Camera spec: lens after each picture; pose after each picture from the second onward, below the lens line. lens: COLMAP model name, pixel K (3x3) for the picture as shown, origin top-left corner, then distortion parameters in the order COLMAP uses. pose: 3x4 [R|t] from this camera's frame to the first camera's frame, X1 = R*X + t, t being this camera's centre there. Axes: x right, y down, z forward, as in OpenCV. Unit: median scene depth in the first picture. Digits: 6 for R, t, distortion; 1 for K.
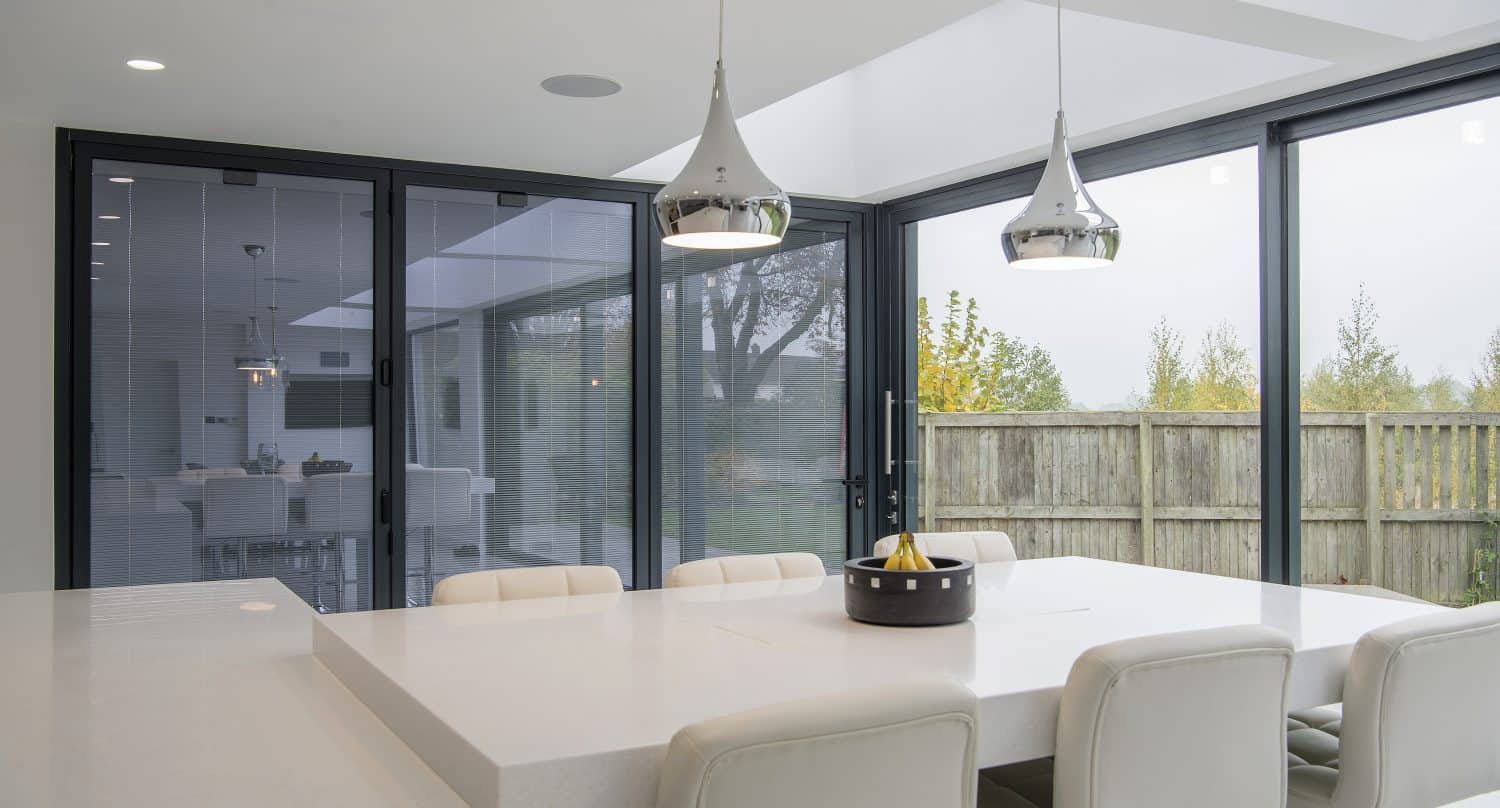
lens RADIAL K [[1282.6, 0, 798.1], [0, 1282.6, 403.2], [0, 0, 1]] dist [-0.000943, 0.000774]
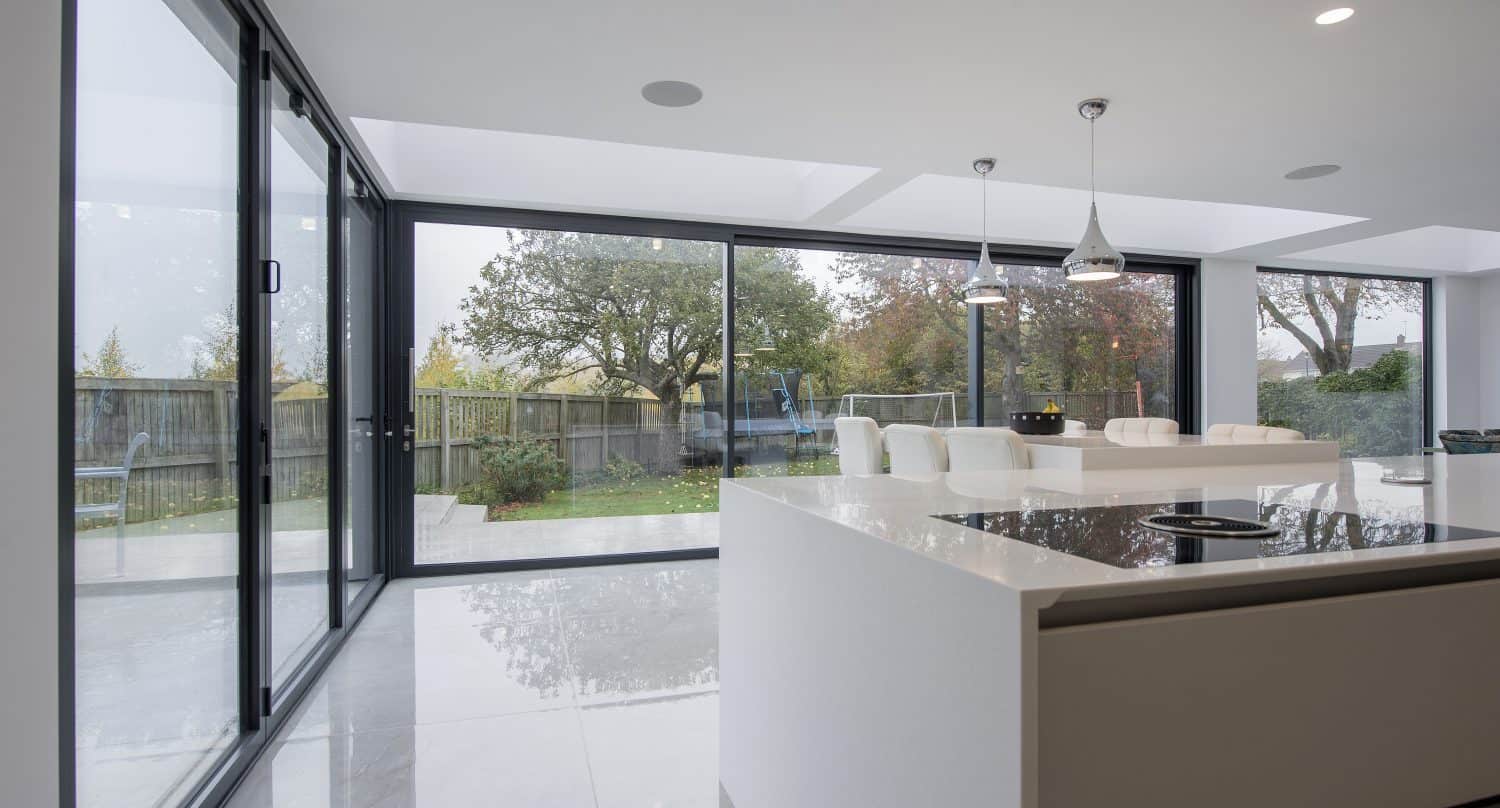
lens RADIAL K [[753.8, 0, 750.0], [0, 753.8, 404.0], [0, 0, 1]] dist [-0.001493, -0.000285]
pose [[0.224689, 0.001699, 0.974429, -0.355193], [-0.004041, 0.999992, -0.000812, 0.029040], [-0.974422, -0.003755, 0.224694, 0.301965]]
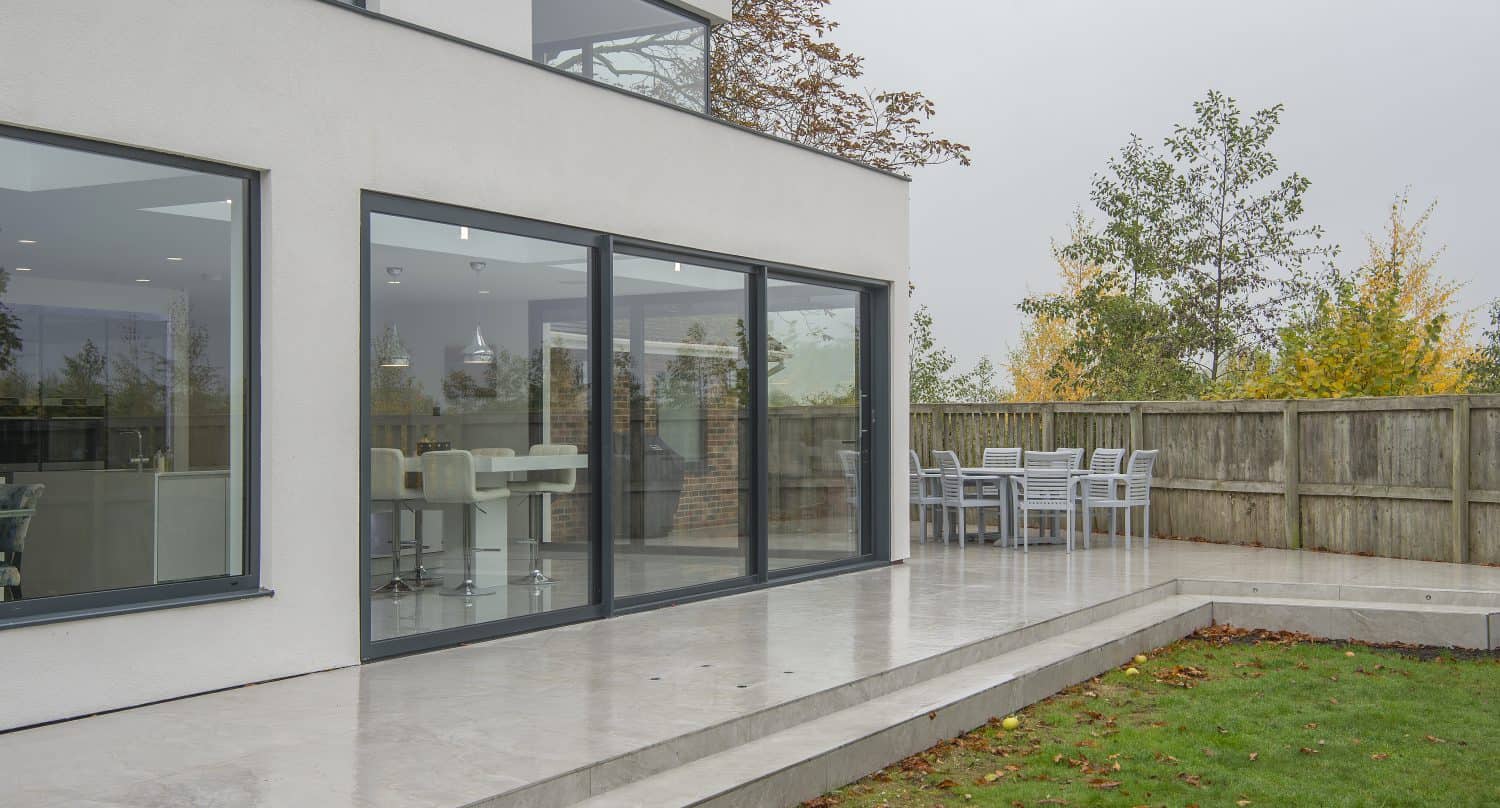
lens RADIAL K [[1714.4, 0, 750.0], [0, 1714.4, 404.0], [0, 0, 1]] dist [0.012529, 0.010537]
pose [[0.528479, -0.014159, -0.848829, 1.125031], [0.016112, 0.999848, -0.006647, 0.013652], [0.848794, -0.010163, 0.528626, -0.191546]]
